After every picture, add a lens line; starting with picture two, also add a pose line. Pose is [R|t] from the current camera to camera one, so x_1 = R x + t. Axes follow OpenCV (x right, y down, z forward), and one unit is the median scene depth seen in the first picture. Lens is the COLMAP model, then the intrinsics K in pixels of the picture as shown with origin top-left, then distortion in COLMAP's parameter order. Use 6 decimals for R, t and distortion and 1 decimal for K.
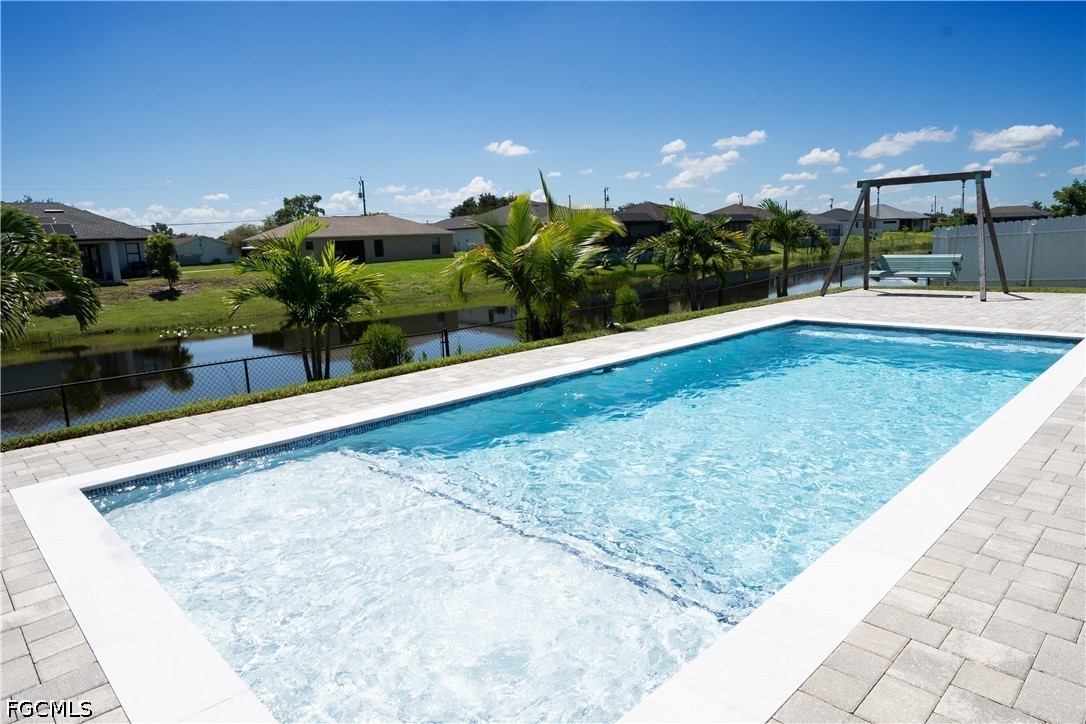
lens RADIAL K [[674.3, 0, 549.8], [0, 674.3, 364.9], [0, 0, 1]] dist [-0.025604, -0.002603]
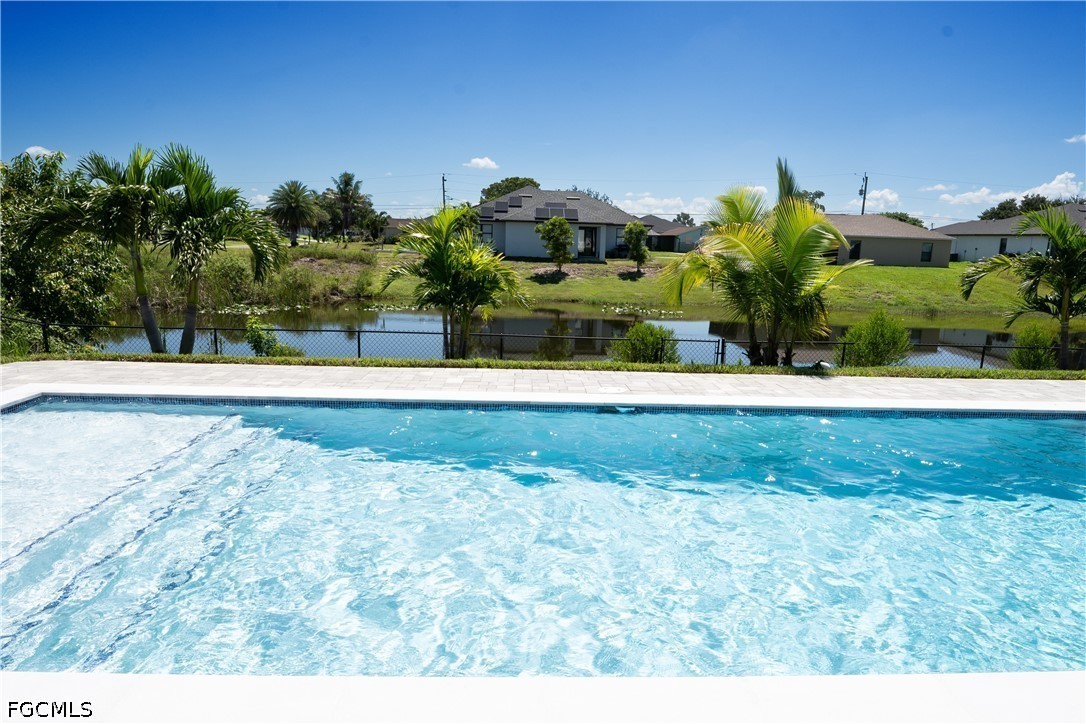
lens RADIAL K [[674.3, 0, 547.8], [0, 674.3, 362.3], [0, 0, 1]] dist [-0.025604, -0.002603]
pose [[0.738310, 0.180630, -0.649825, 0.227392], [-0.179277, 0.981369, 0.069099, -0.037976], [0.650199, 0.065482, 0.756937, 0.154365]]
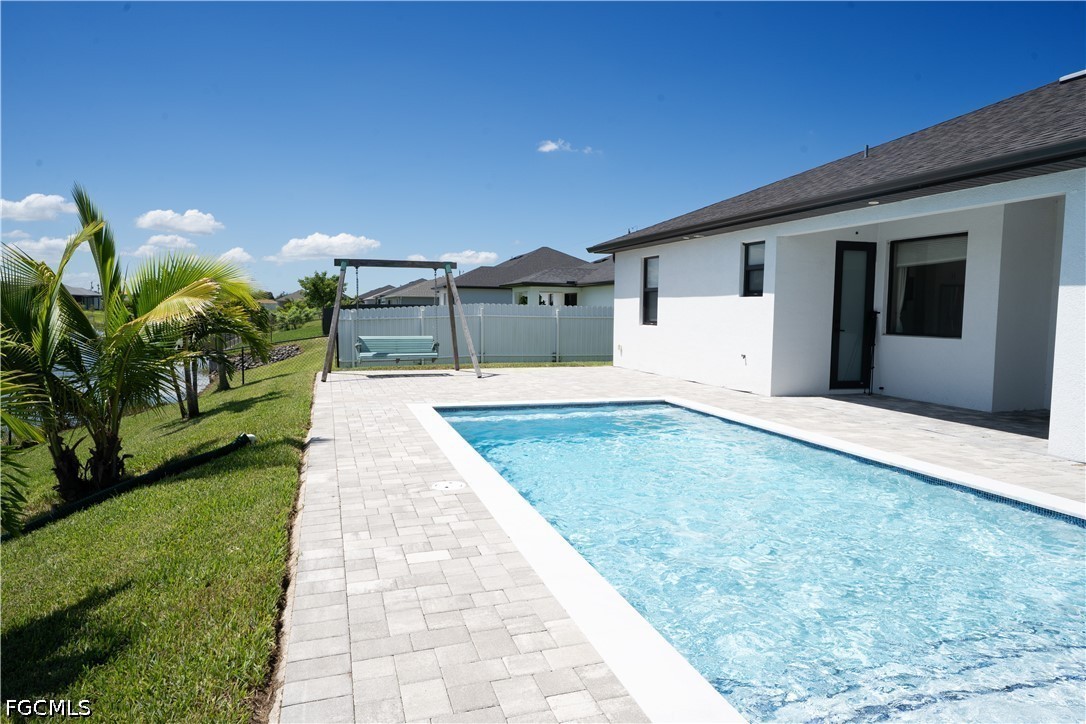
lens RADIAL K [[706.1, 0, 544.3], [0, 706.1, 360.6], [0, 0, 1]] dist [0.013650, 0.006488]
pose [[0.457672, -0.021512, 0.888861, -0.251986], [0.134565, 0.989867, -0.045331, -0.040799], [-0.878879, 0.140356, 0.455929, 0.262764]]
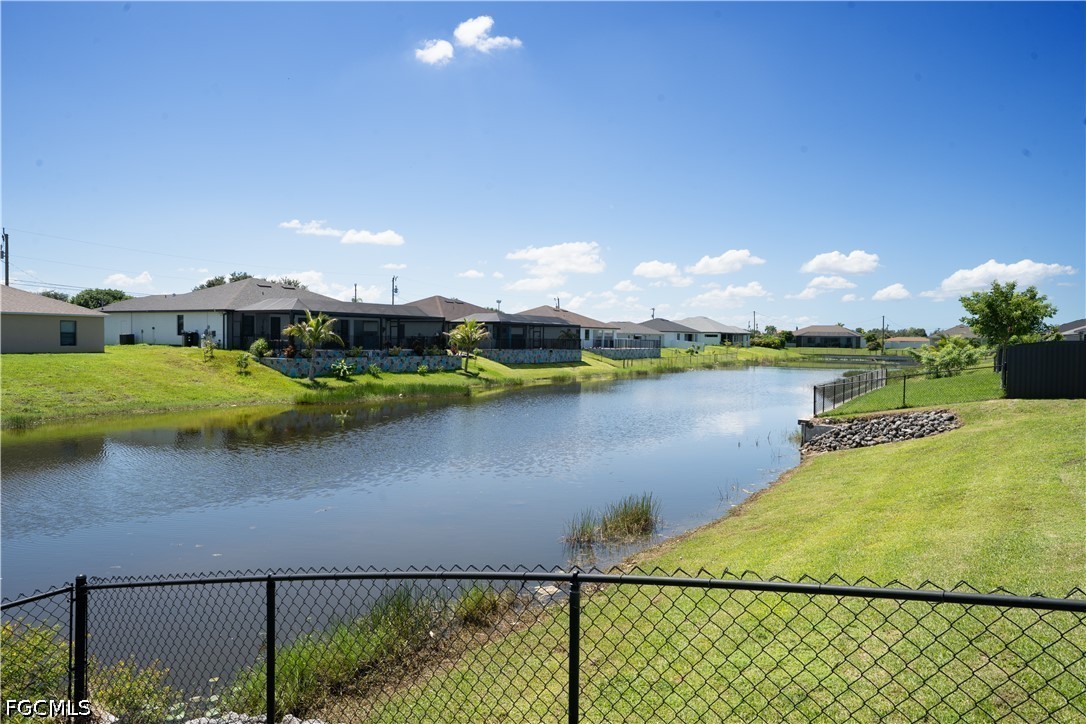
lens RADIAL K [[706.1, 0, 545.1], [0, 706.1, 369.1], [0, 0, 1]] dist [0.013650, 0.006488]
pose [[0.970958, 0.042752, 0.235399, 0.461324], [-0.008611, 0.989513, -0.144190, -0.200375], [-0.239094, 0.137975, 0.961143, 0.996438]]
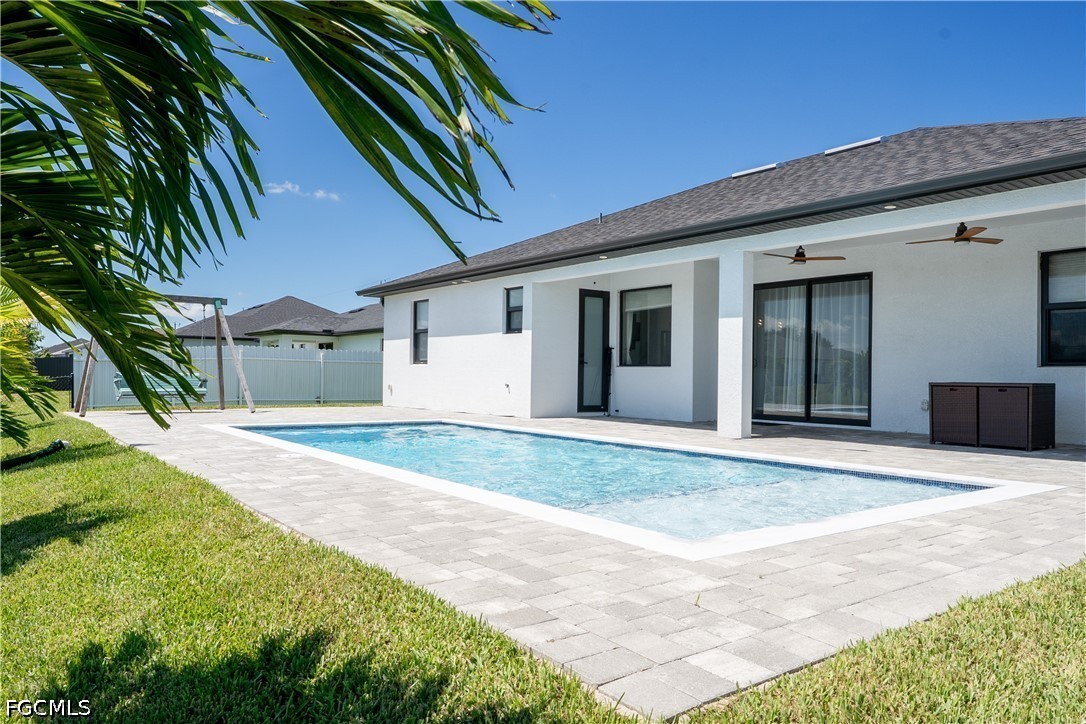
lens RADIAL K [[772.6, 0, 548.7], [0, 772.6, 364.9], [0, 0, 1]] dist [-0.009888, 0.000556]
pose [[0.135278, 0.052086, 0.989438, -0.408271], [0.163813, 0.983698, -0.074180, 0.001334], [-0.977172, 0.172117, 0.124540, 0.247989]]
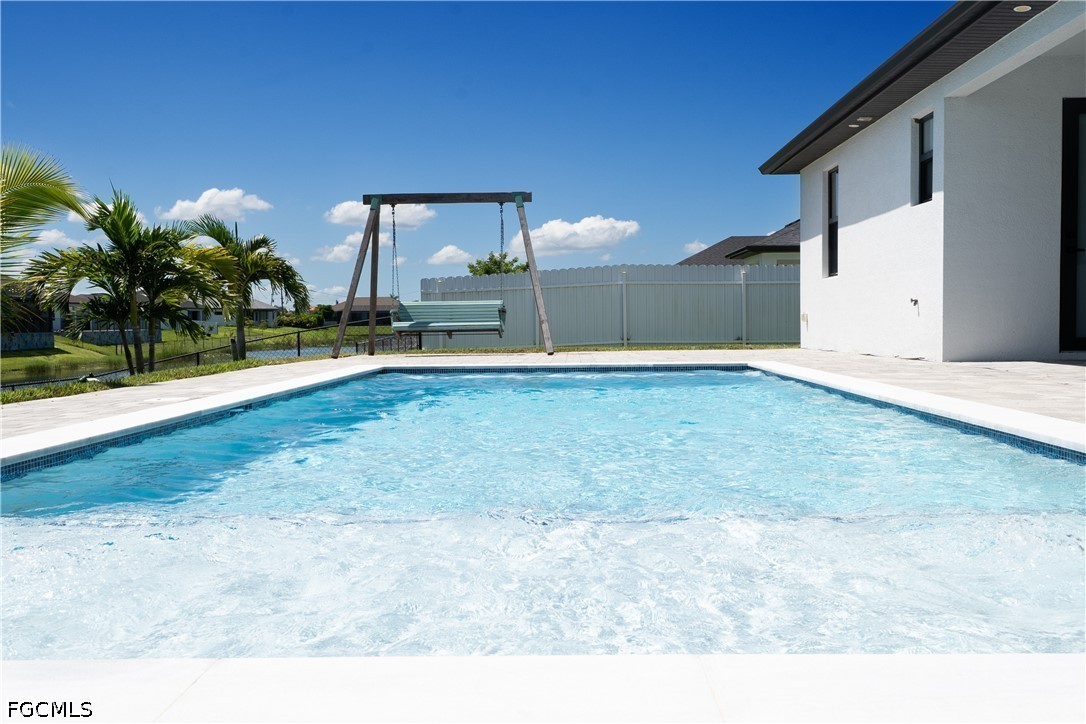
lens RADIAL K [[1073.3, 0, 546.1], [0, 1073.3, 357.3], [0, 0, 1]] dist [0.016045, 0.000000]
pose [[0.718418, 0.007674, 0.695570, -0.150491], [0.111206, 0.985811, -0.125734, 0.044353], [-0.686665, 0.167681, 0.707371, 0.097438]]
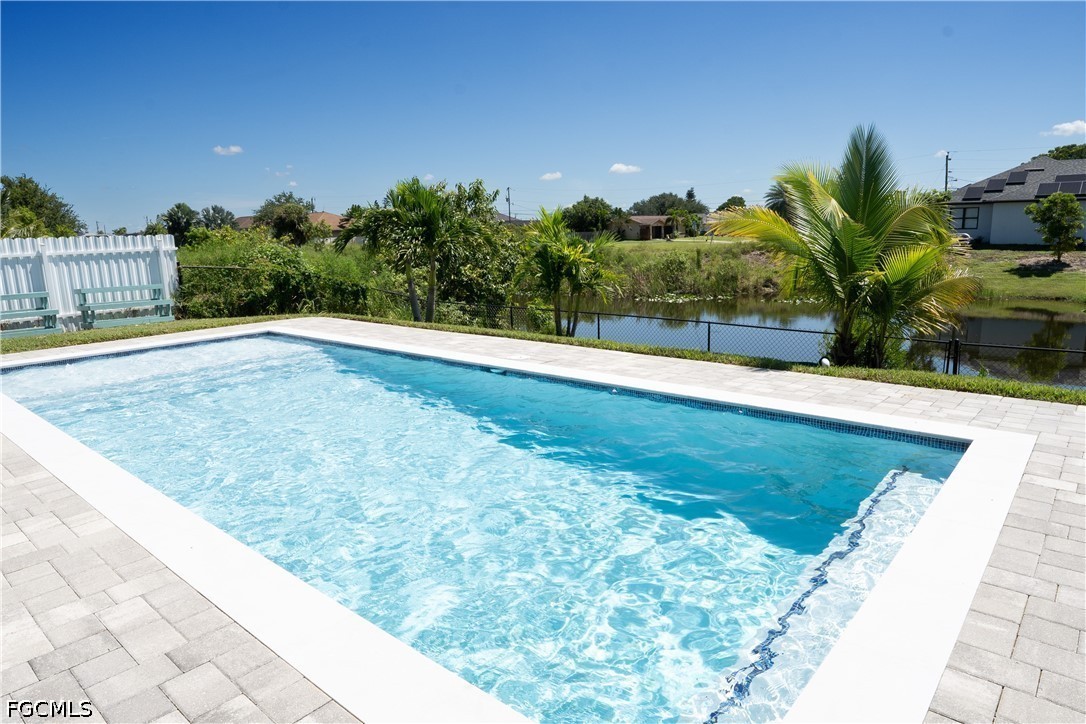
lens RADIAL K [[674.3, 0, 550.1], [0, 674.3, 367.7], [0, 0, 1]] dist [-0.025604, -0.002603]
pose [[0.089352, 0.234135, -0.968089, 0.442356], [-0.162749, 0.962345, 0.217725, -0.095185], [0.982613, 0.138102, 0.124092, 0.430997]]
